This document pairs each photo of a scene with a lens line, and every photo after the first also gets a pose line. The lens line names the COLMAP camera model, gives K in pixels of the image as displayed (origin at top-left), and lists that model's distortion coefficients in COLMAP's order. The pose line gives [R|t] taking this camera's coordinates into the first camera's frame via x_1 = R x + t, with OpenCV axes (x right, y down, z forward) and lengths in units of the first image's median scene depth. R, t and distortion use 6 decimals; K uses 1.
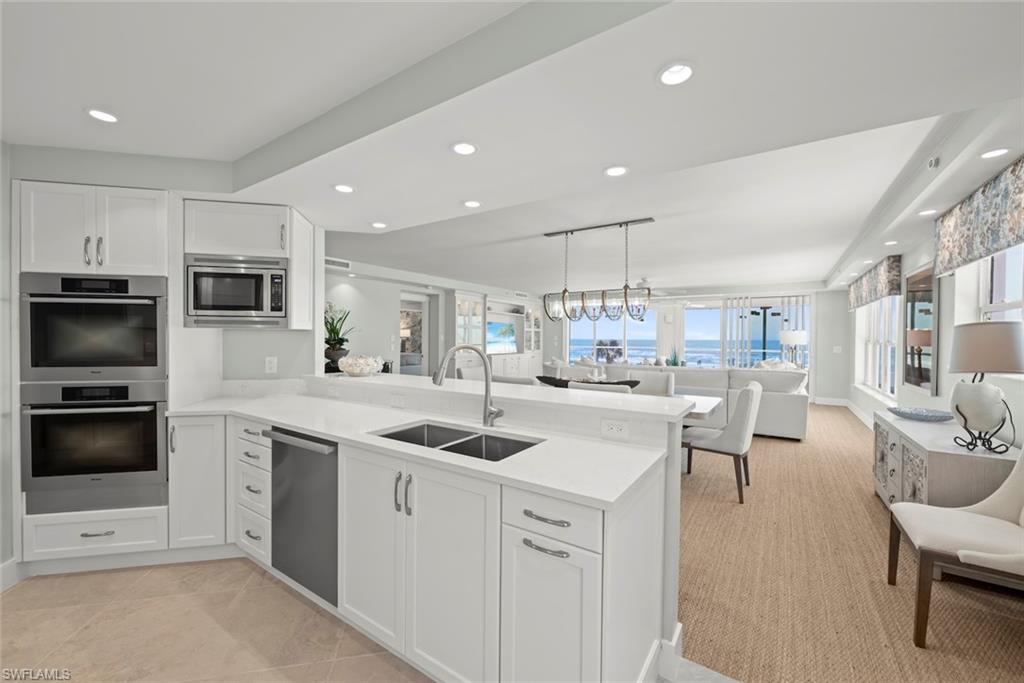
lens RADIAL K [[403.4, 0, 479.6], [0, 403.4, 343.3], [0, 0, 1]] dist [-0.000627, 0.000087]
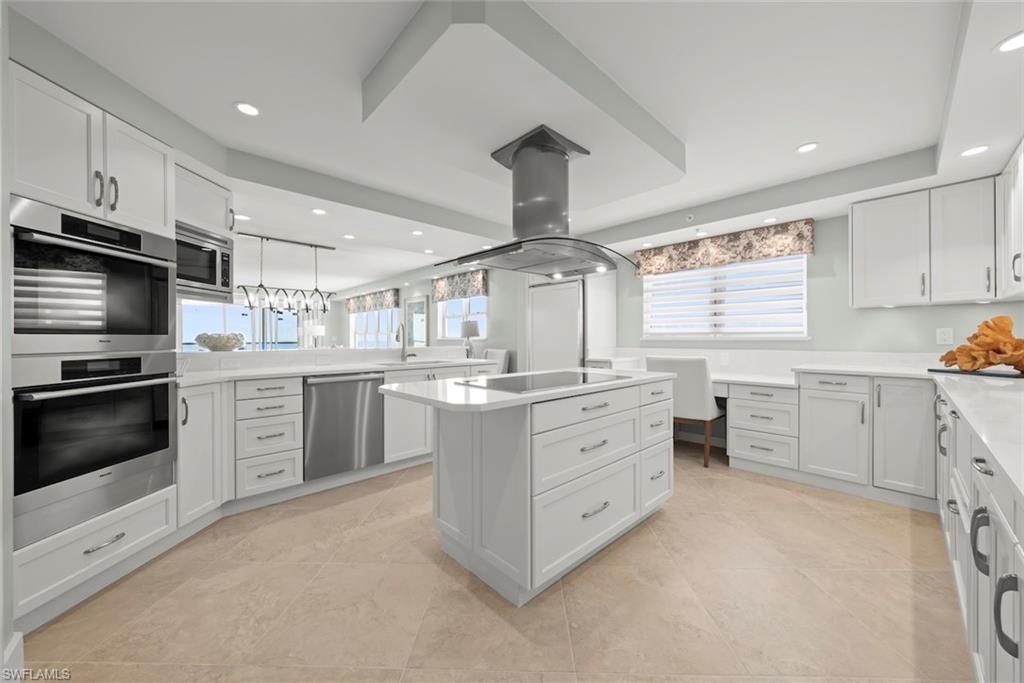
lens RADIAL K [[367.7, 0, 531.9], [0, 367.7, 344.8], [0, 0, 1]] dist [0.000855, 0.000073]
pose [[0.170845, -0.026998, 0.984928, -1.460477], [0.021696, 0.999485, 0.023633, 0.076232], [-0.985059, 0.017331, 0.171343, 0.029473]]
